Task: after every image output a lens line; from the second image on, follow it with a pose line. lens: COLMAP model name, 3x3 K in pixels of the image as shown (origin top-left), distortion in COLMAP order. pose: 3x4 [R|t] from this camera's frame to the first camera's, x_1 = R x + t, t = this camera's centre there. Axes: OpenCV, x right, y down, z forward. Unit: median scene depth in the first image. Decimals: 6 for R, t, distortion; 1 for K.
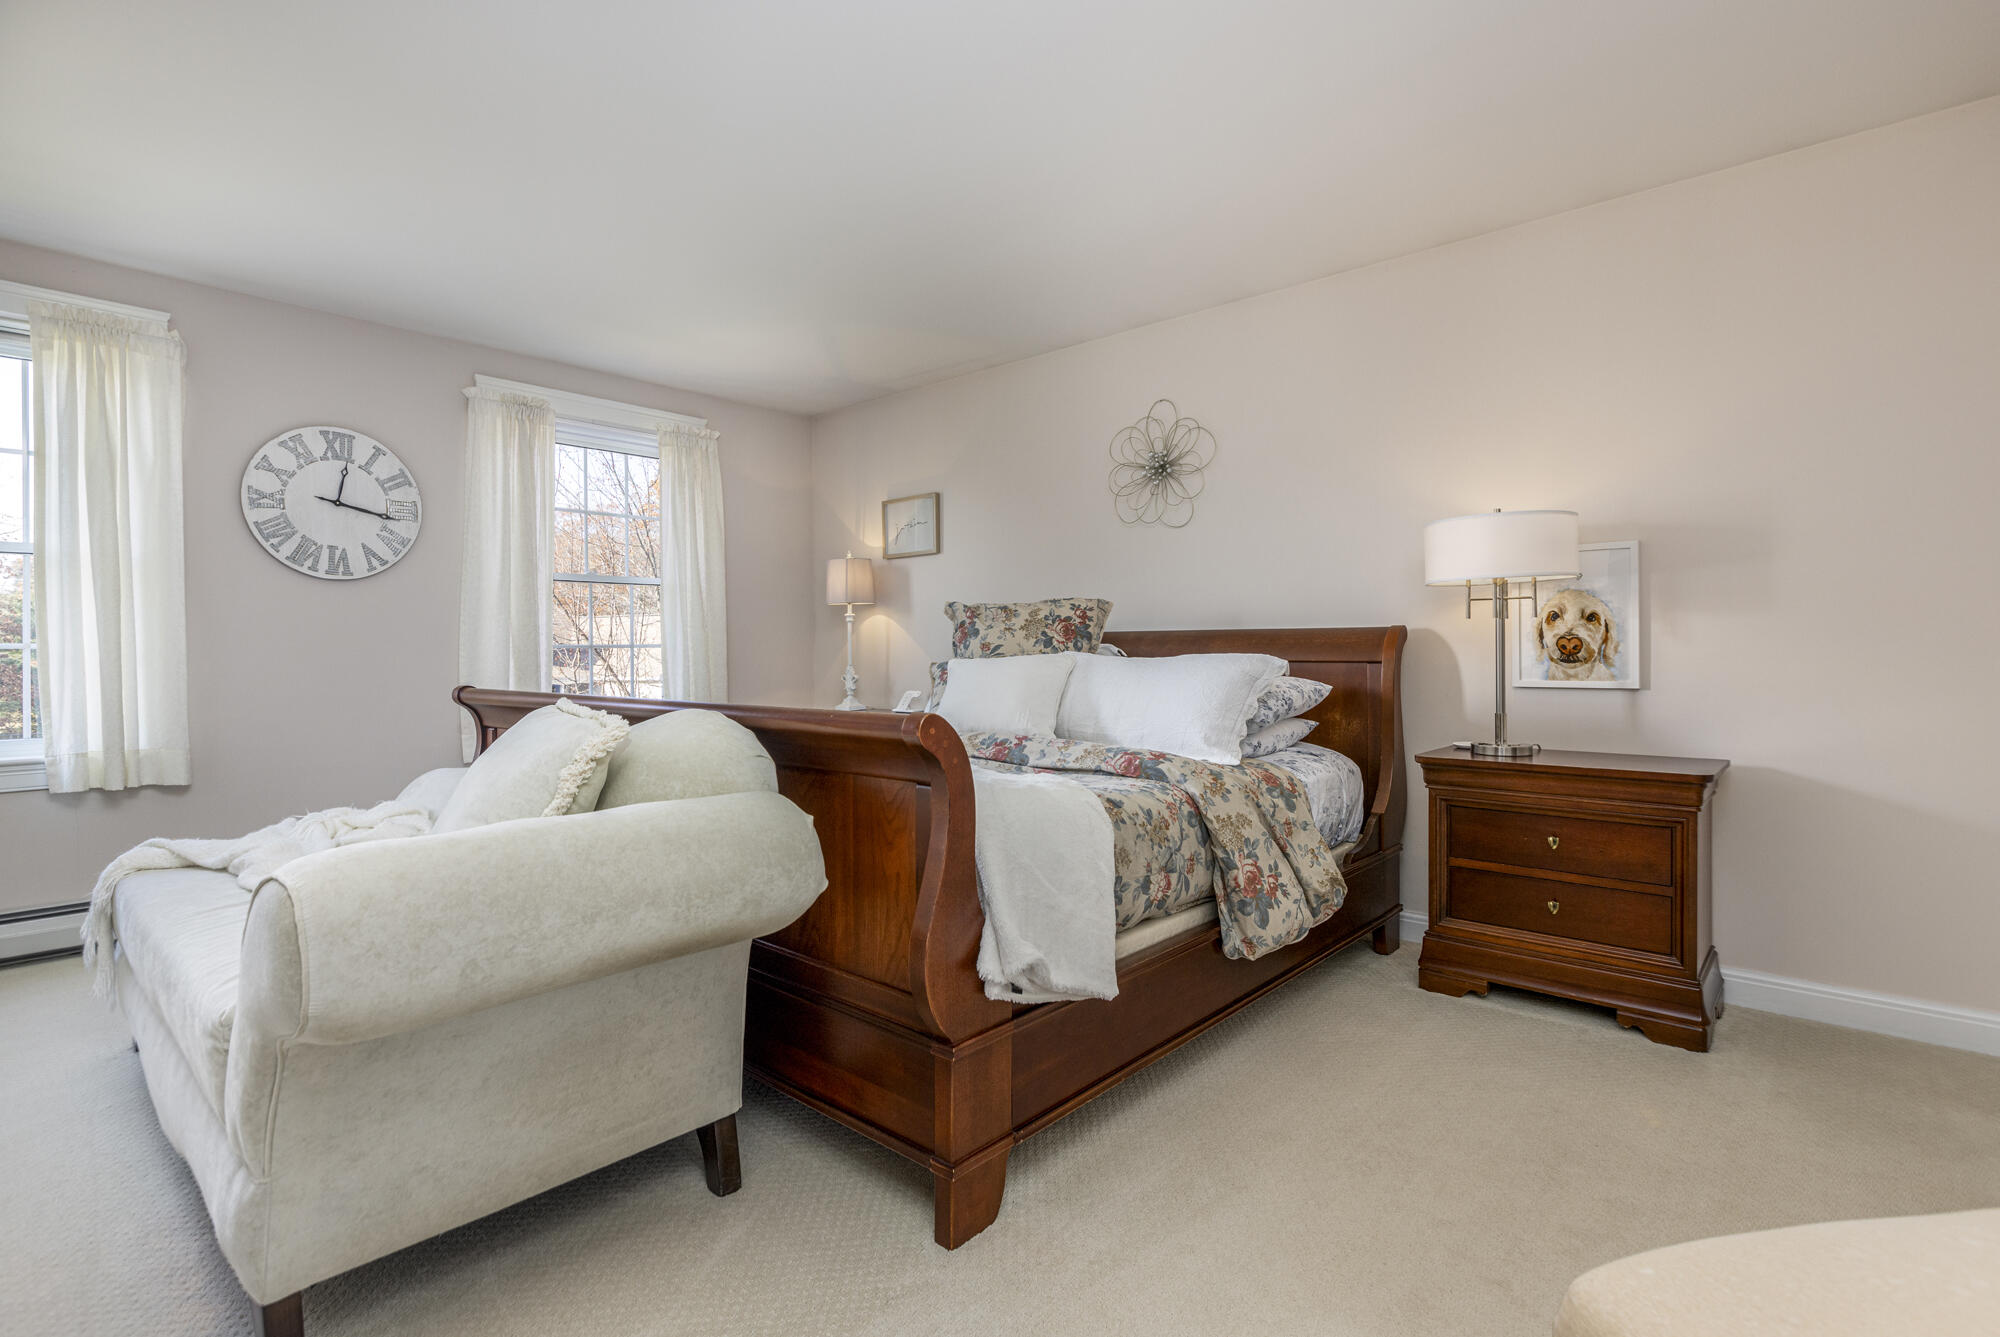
lens RADIAL K [[938.3, 0, 1004.9], [0, 938.3, 662.9], [0, 0, 1]] dist [-0.003463, -0.000271]
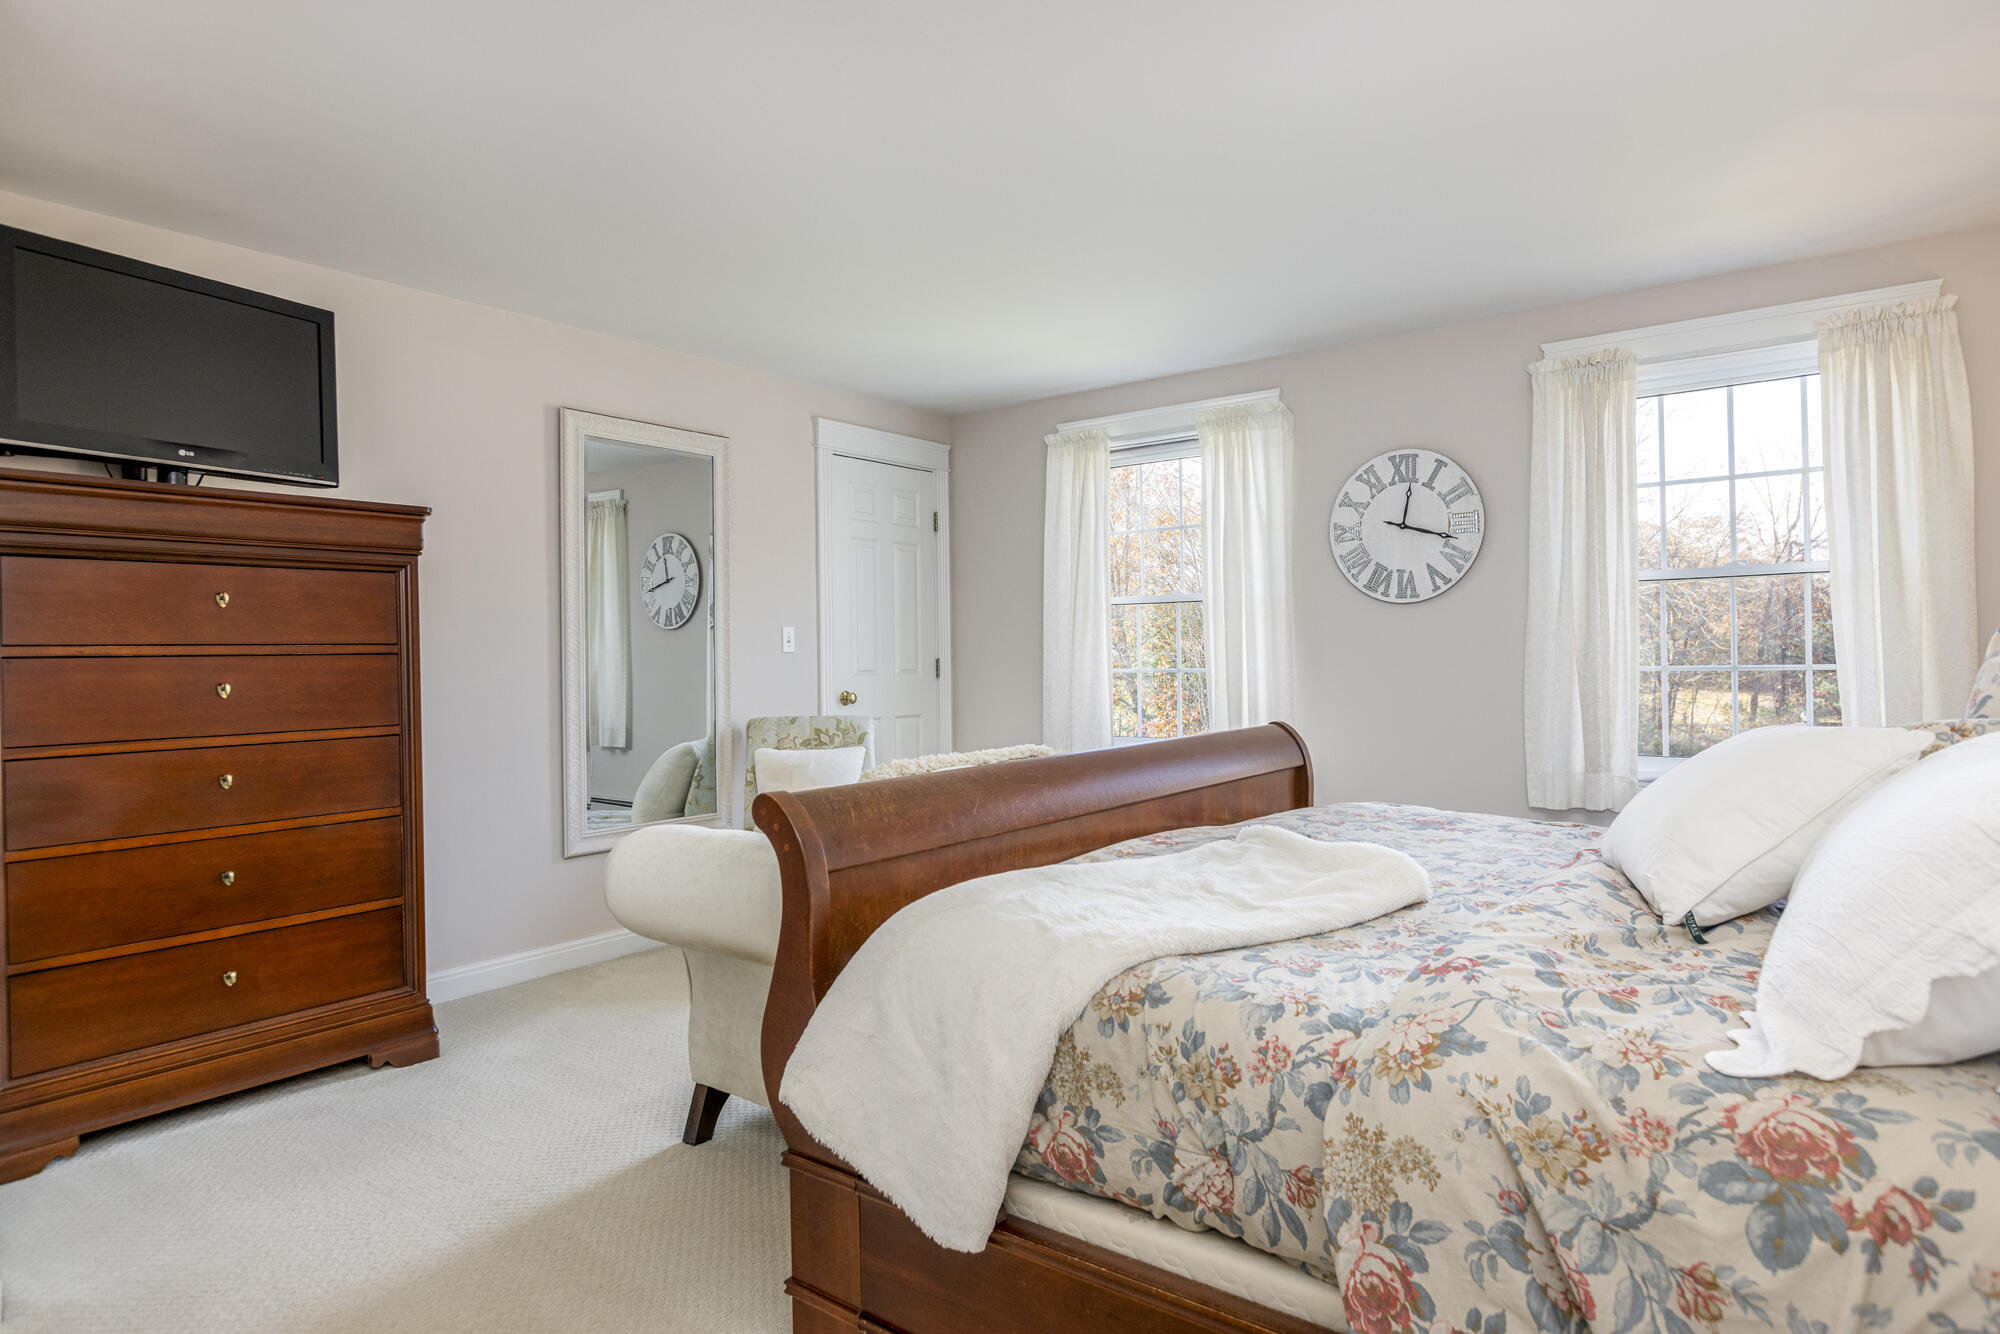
lens RADIAL K [[1157.8, 0, 1004.8], [0, 1157.8, 663.9], [0, 0, 1]] dist [-0.000572, -0.000634]
pose [[0.067878, 0.011628, -0.997626, 0.487698], [0.002151, 0.999928, 0.011801, -0.040455], [0.997691, -0.002947, 0.067848, 0.500612]]
